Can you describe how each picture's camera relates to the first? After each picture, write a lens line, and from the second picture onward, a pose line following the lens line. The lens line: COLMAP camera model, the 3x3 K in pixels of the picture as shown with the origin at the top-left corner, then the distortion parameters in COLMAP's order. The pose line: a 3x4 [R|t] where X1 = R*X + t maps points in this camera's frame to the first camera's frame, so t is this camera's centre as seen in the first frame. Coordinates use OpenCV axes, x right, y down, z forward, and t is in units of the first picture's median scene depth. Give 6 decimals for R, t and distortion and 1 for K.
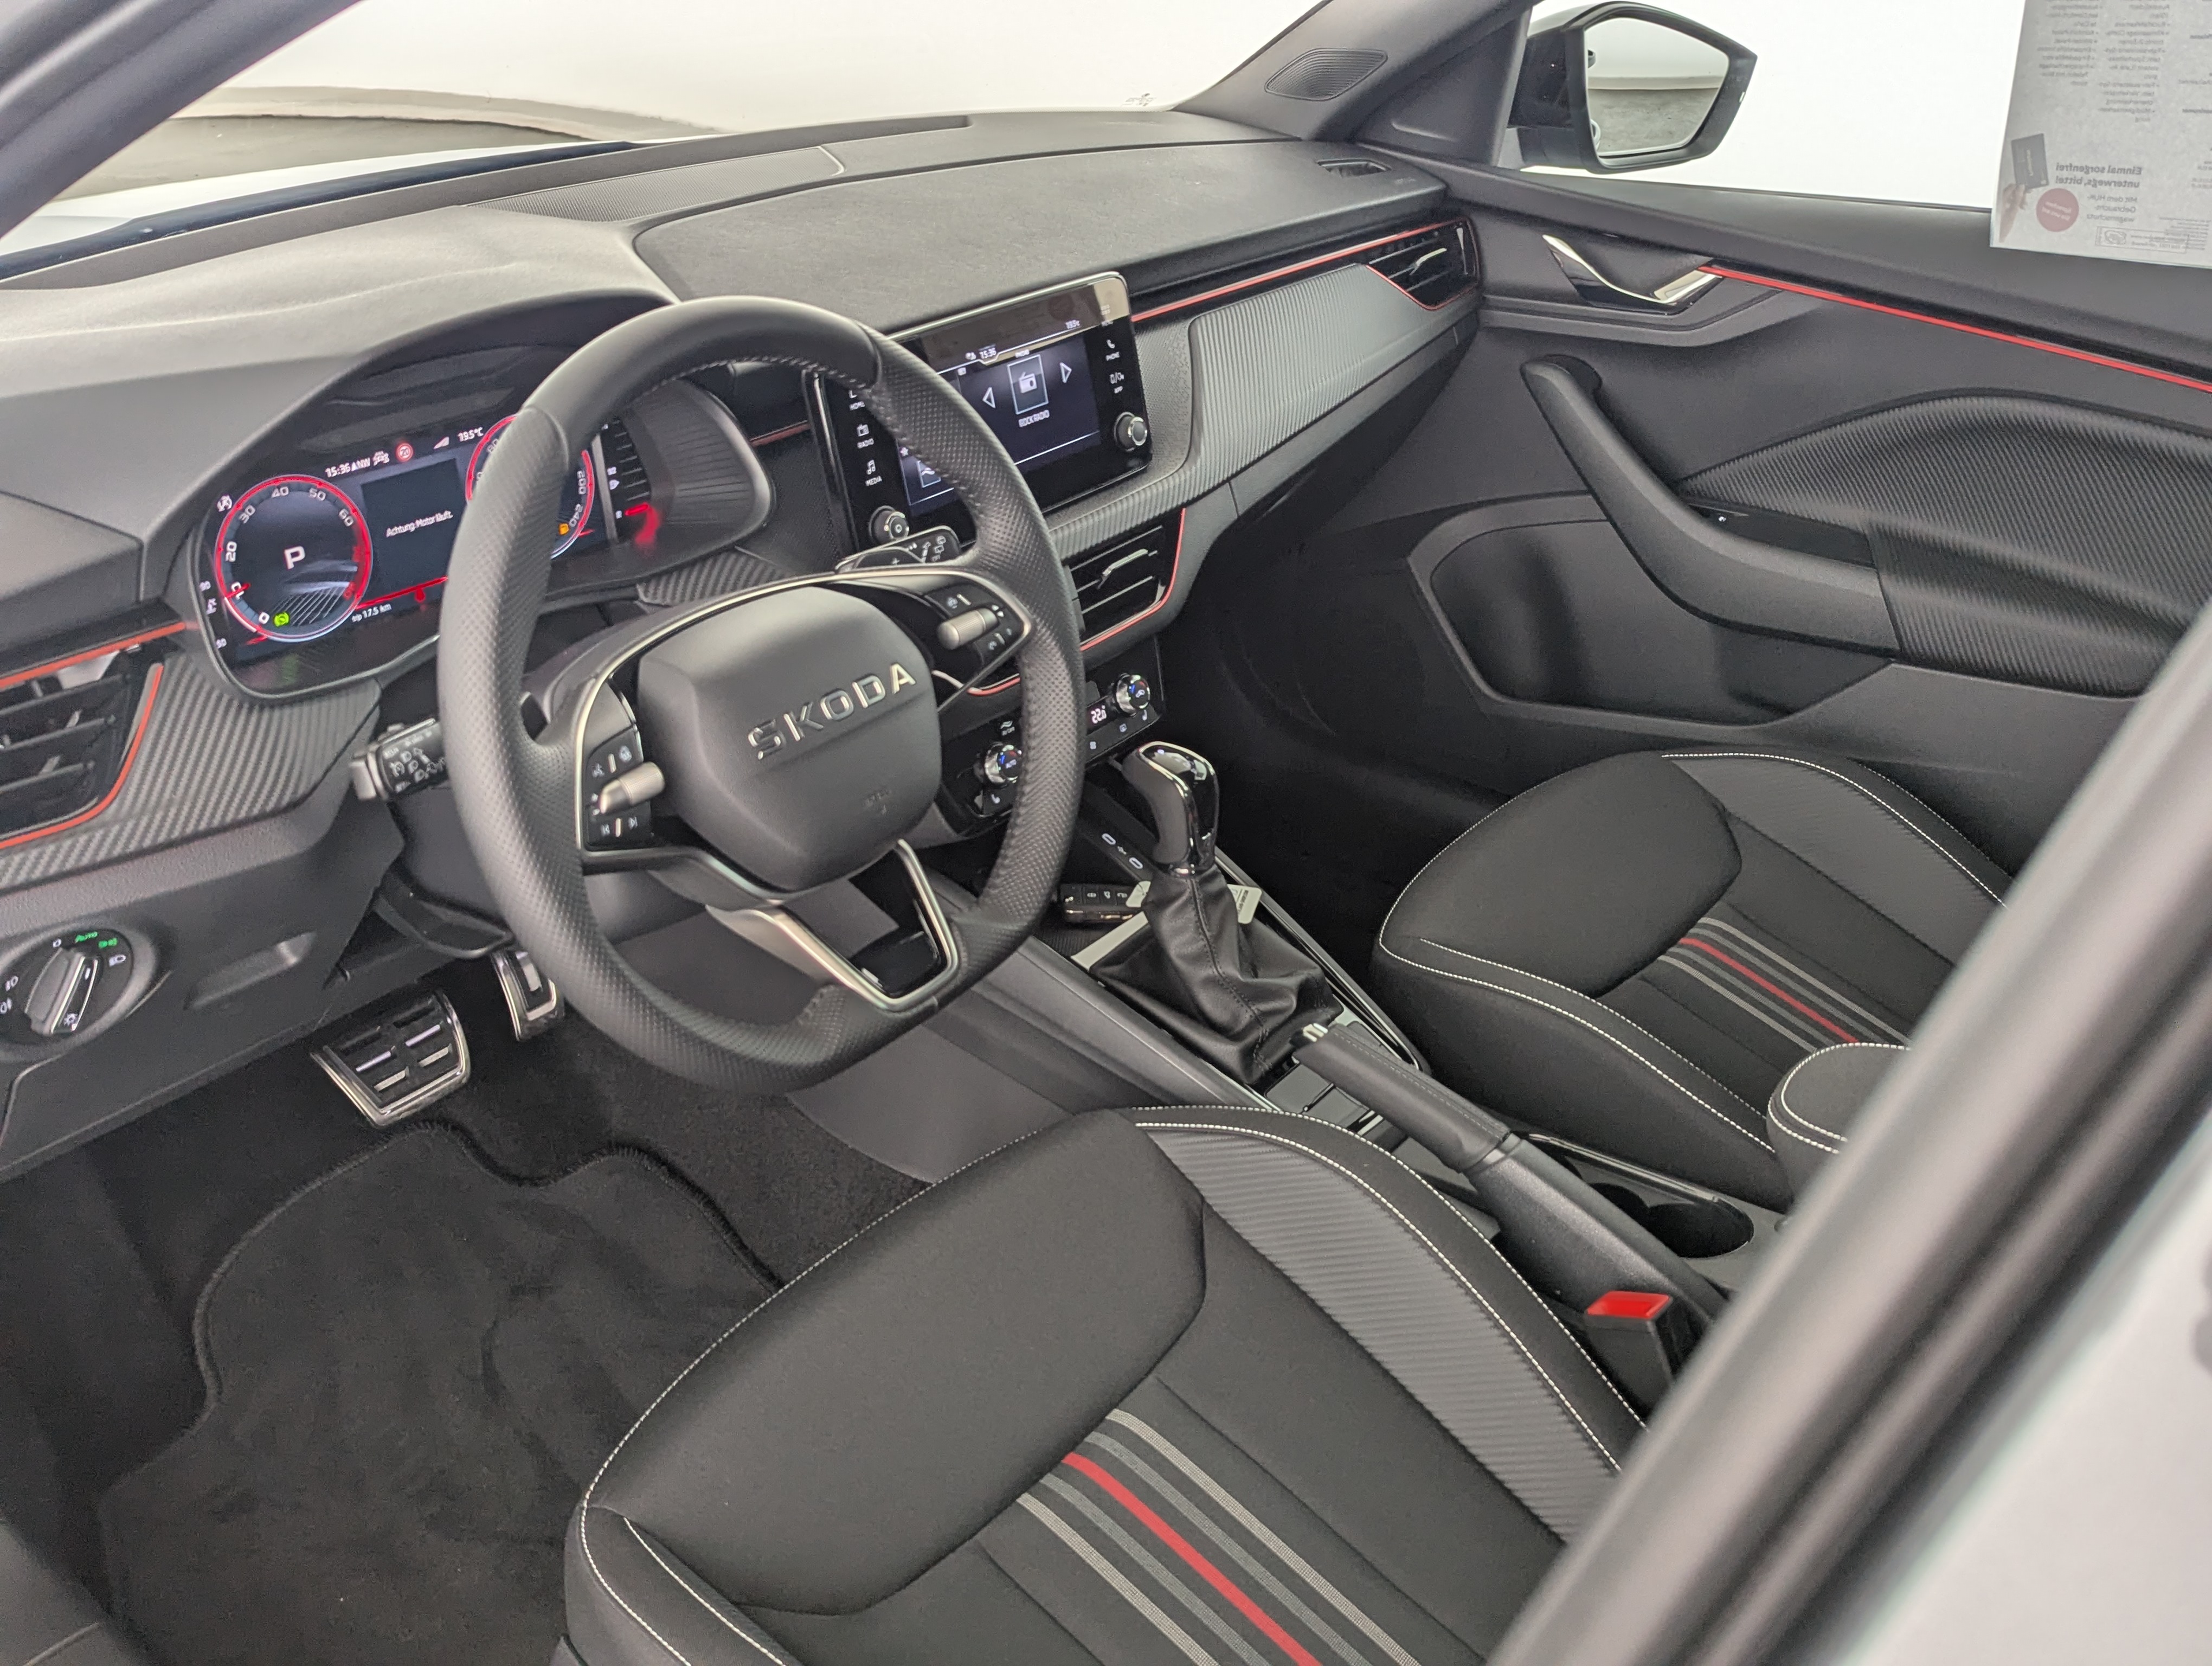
lens RADIAL K [[1947.3, 0, 1106.0], [0, 1947.3, 833.0], [0, 0, 1]] dist [0.051842, -0.037263]
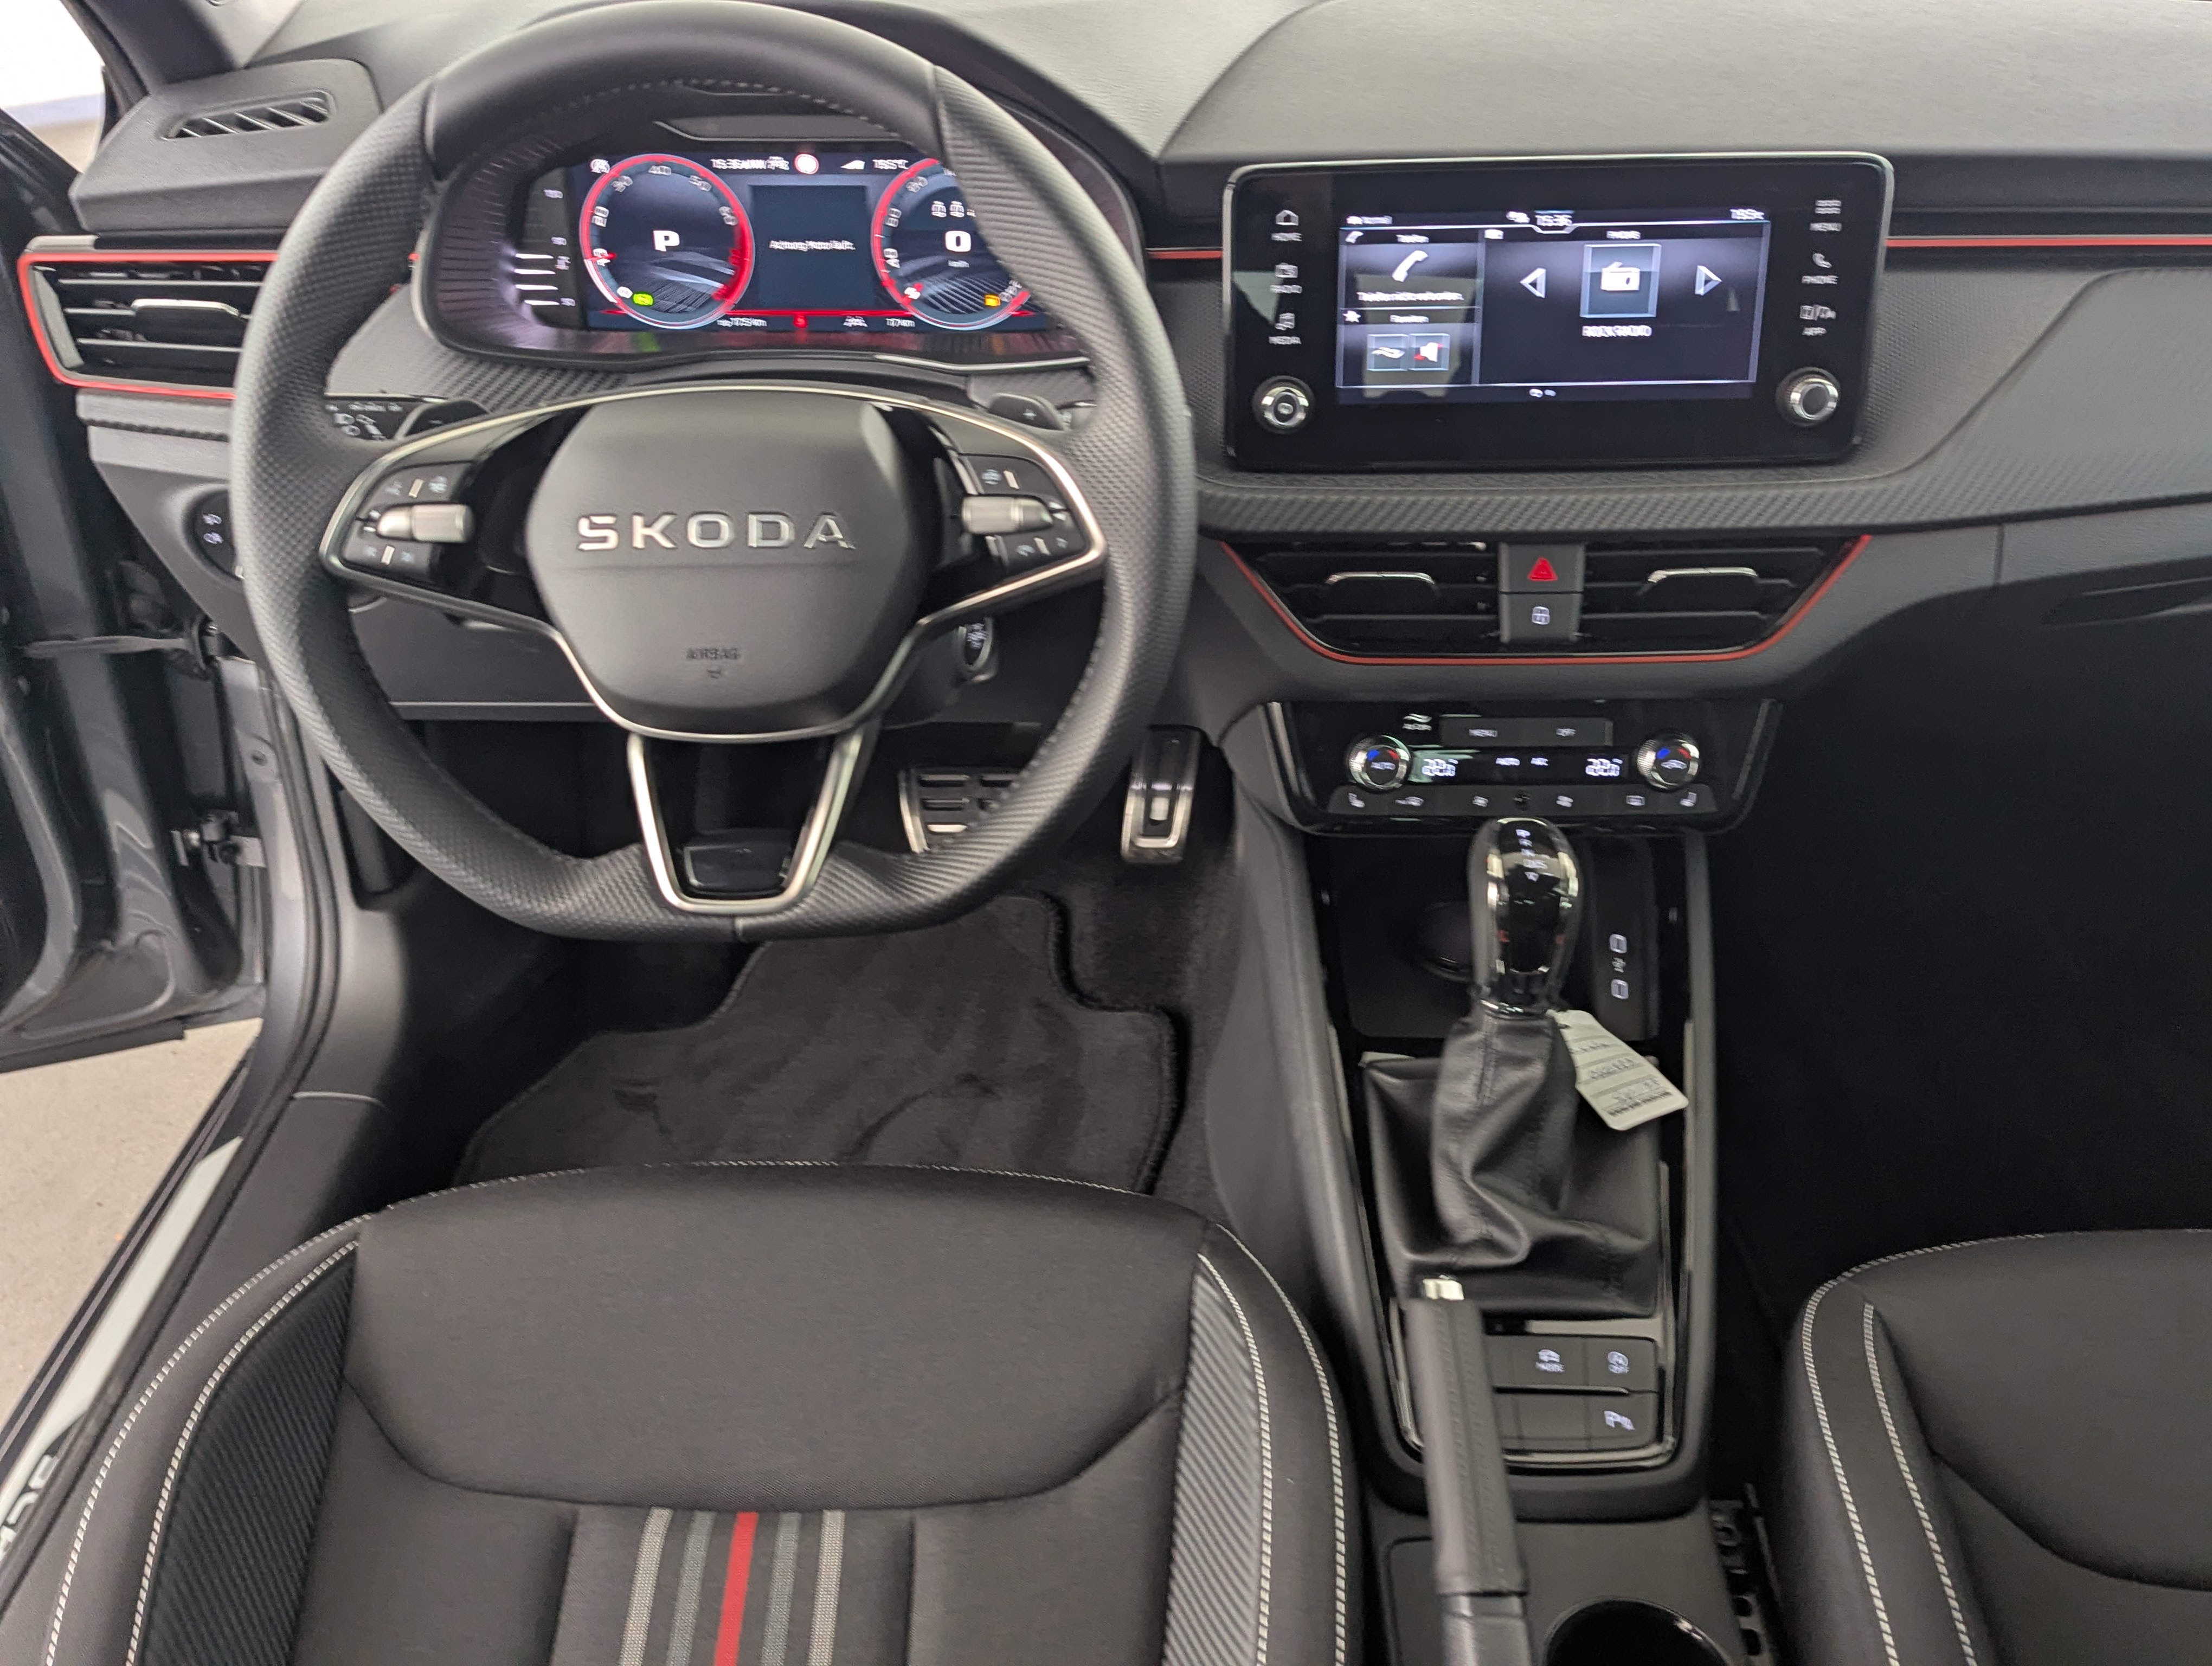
lens RADIAL K [[1947.3, 0, 1106.0], [0, 1947.3, 833.0], [0, 0, 1]] dist [0.051842, -0.037263]
pose [[0.603123, 0.419211, -0.678605, 0.463409], [-0.373252, 0.900191, 0.224363, -0.160765], [0.704930, 0.117972, 0.699398, 0.462301]]
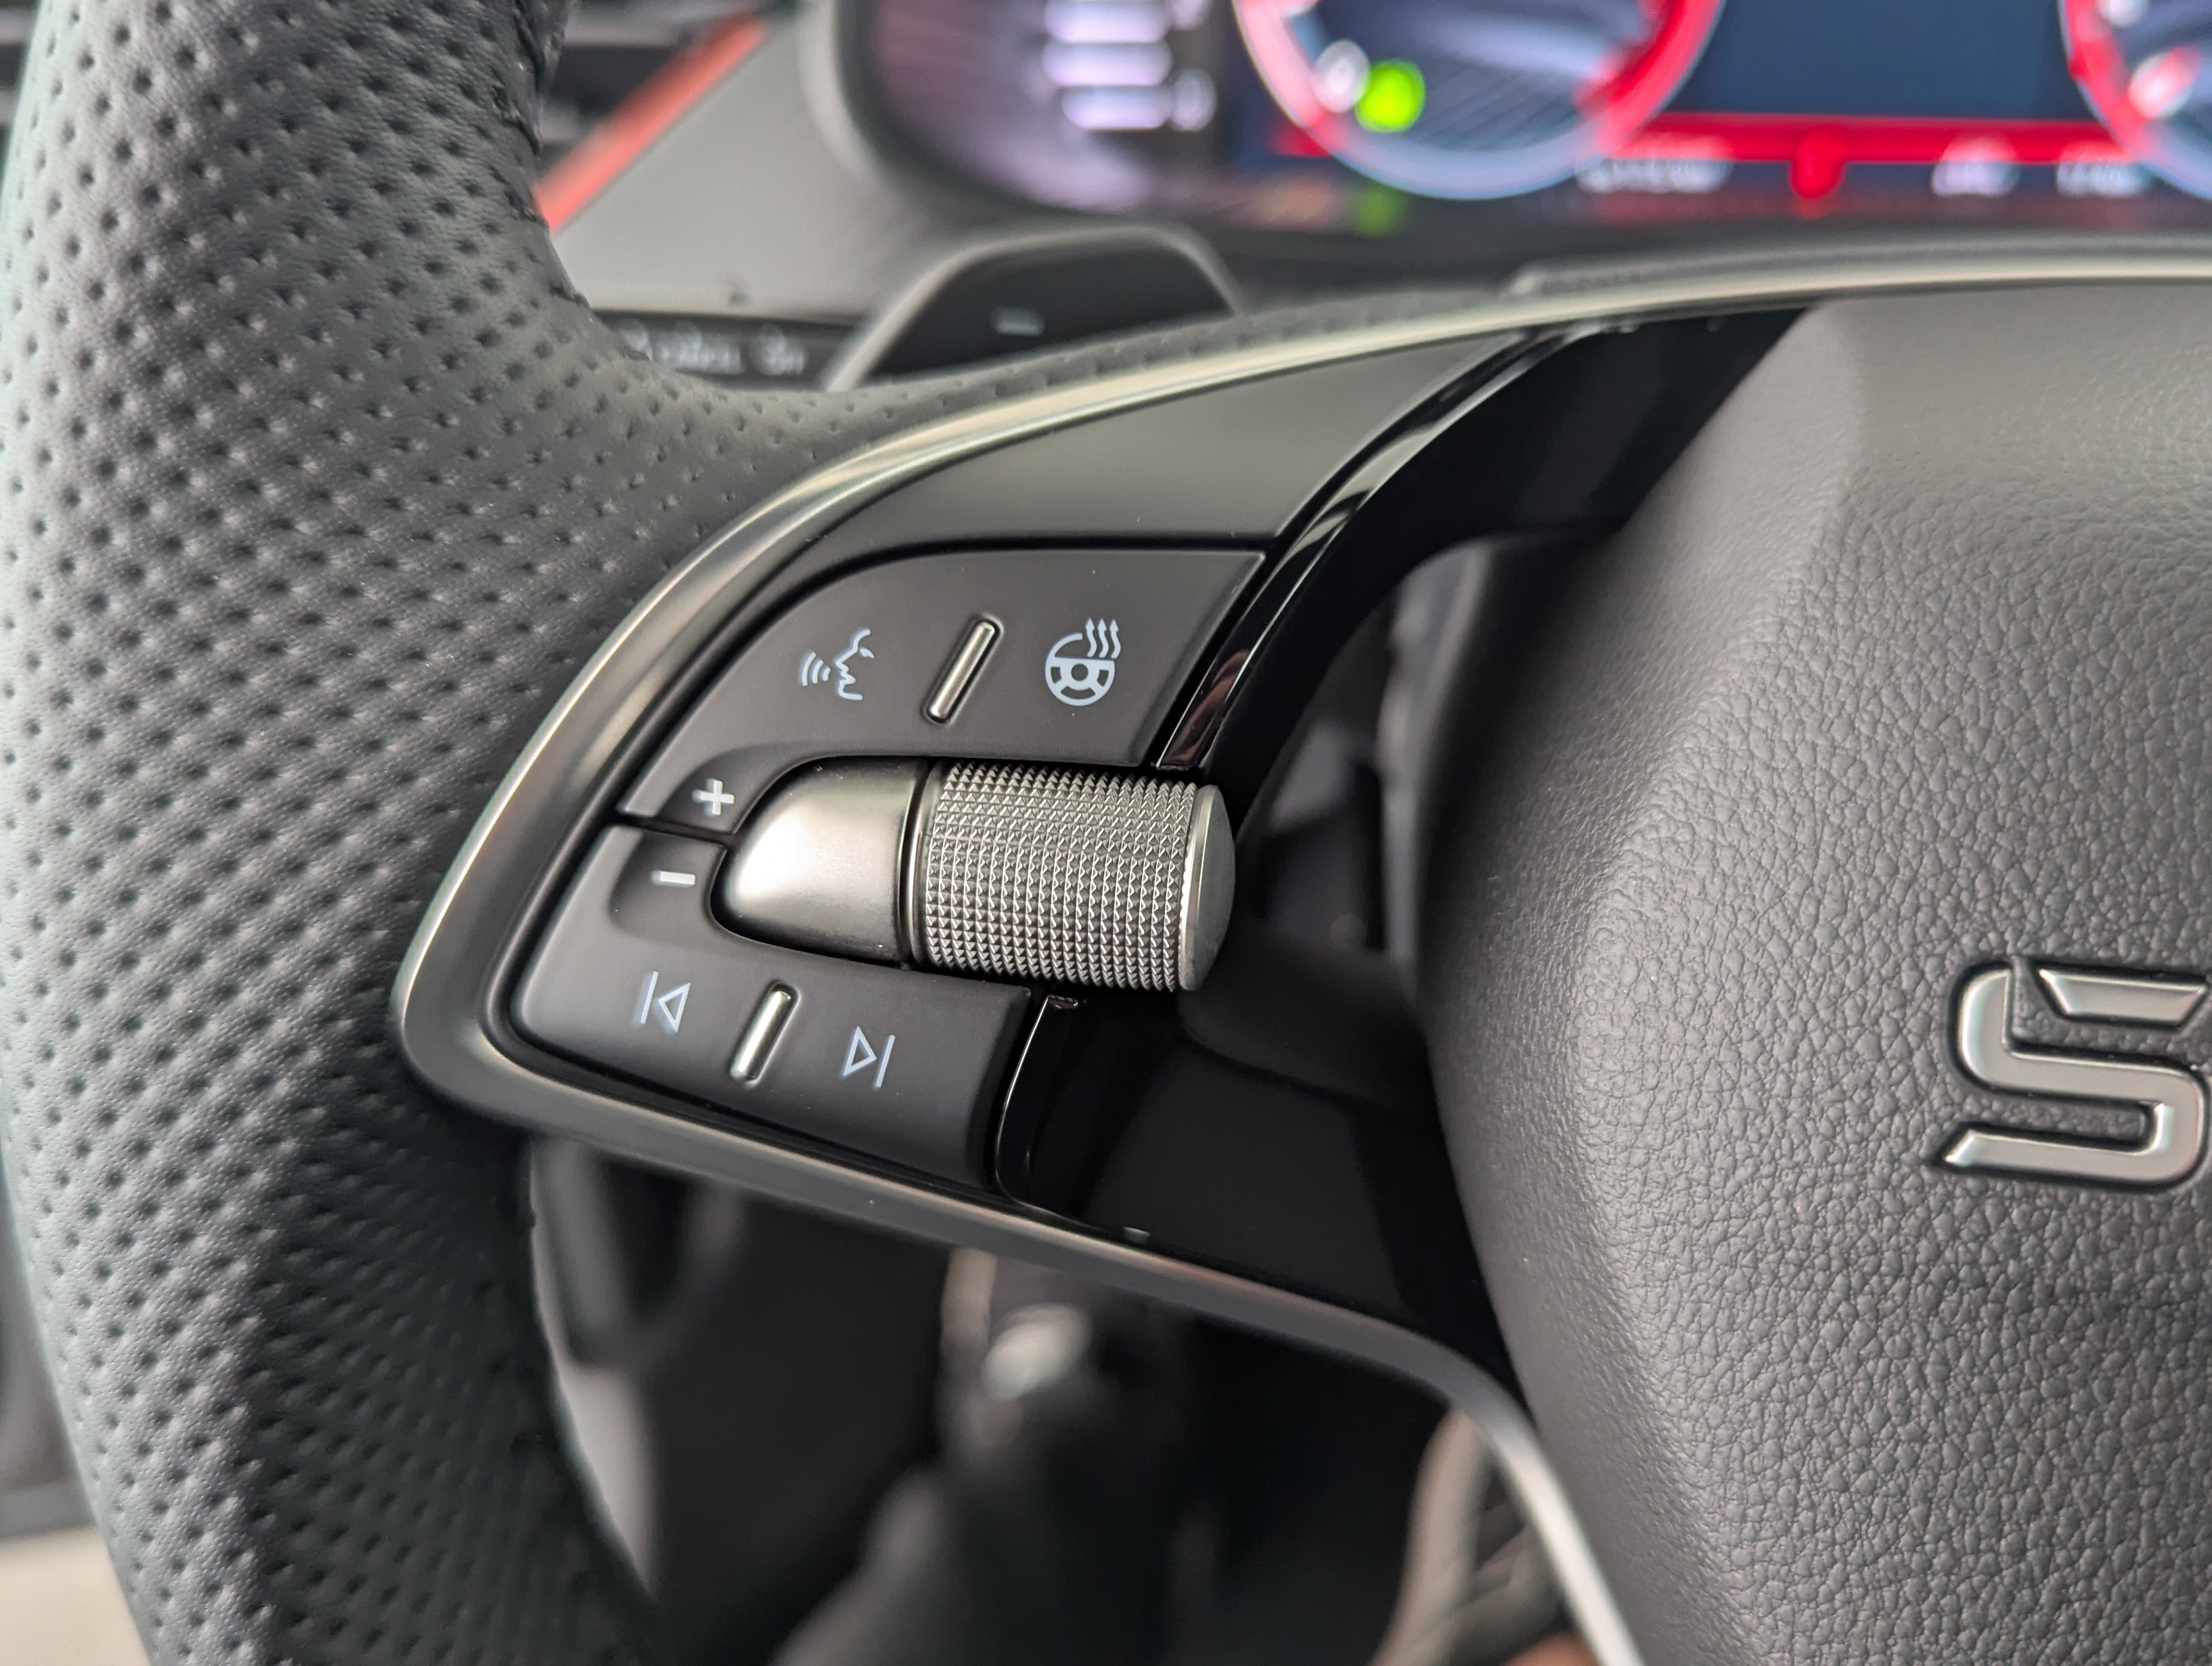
lens RADIAL K [[1975.9, 0, 1089.0], [0, 1975.9, 827.1], [0, 0, 1]] dist [0.037553, -0.024344]
pose [[0.471430, 0.465571, -0.748998, -0.092649], [-0.439450, 0.860359, 0.258196, -0.053122], [0.764616, 0.207425, 0.610194, 0.689283]]
